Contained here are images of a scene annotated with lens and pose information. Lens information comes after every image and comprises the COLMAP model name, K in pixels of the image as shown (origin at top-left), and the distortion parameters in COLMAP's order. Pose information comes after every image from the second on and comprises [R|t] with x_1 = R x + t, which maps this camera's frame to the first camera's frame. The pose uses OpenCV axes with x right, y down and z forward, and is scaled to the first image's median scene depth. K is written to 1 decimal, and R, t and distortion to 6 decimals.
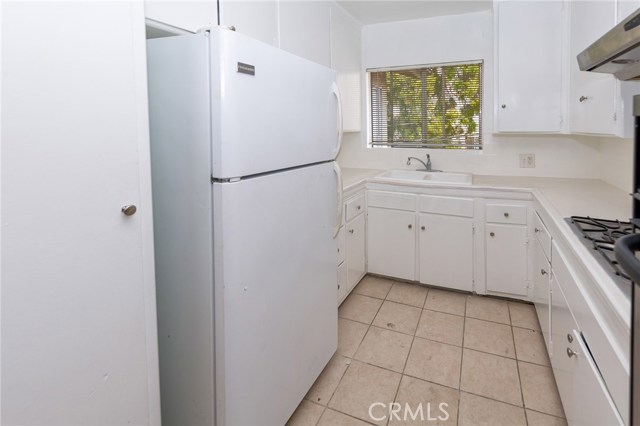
lens RADIAL K [[315.7, 0, 320.2], [0, 315.7, 200.4], [0, 0, 1]] dist [0.000664, -0.000247]
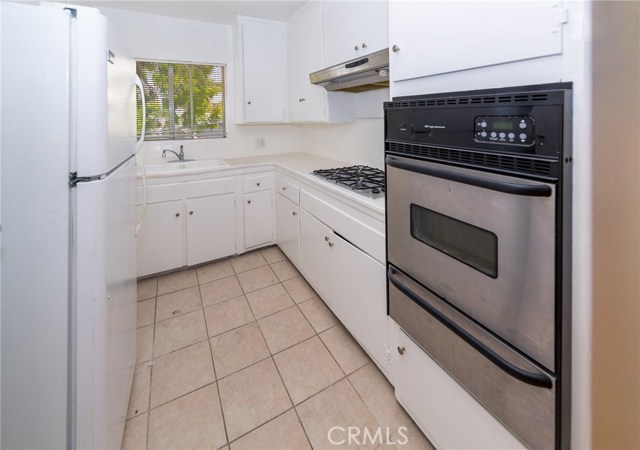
lens RADIAL K [[292.6, 0, 320.0], [0, 292.6, 225.0], [0, 0, 1]] dist [0.000178, 0.000091]
pose [[0.613629, -0.277260, 0.739314, -0.198191], [0.190808, 0.960641, 0.201893, 0.007573], [-0.766193, 0.017180, 0.642381, -0.020970]]
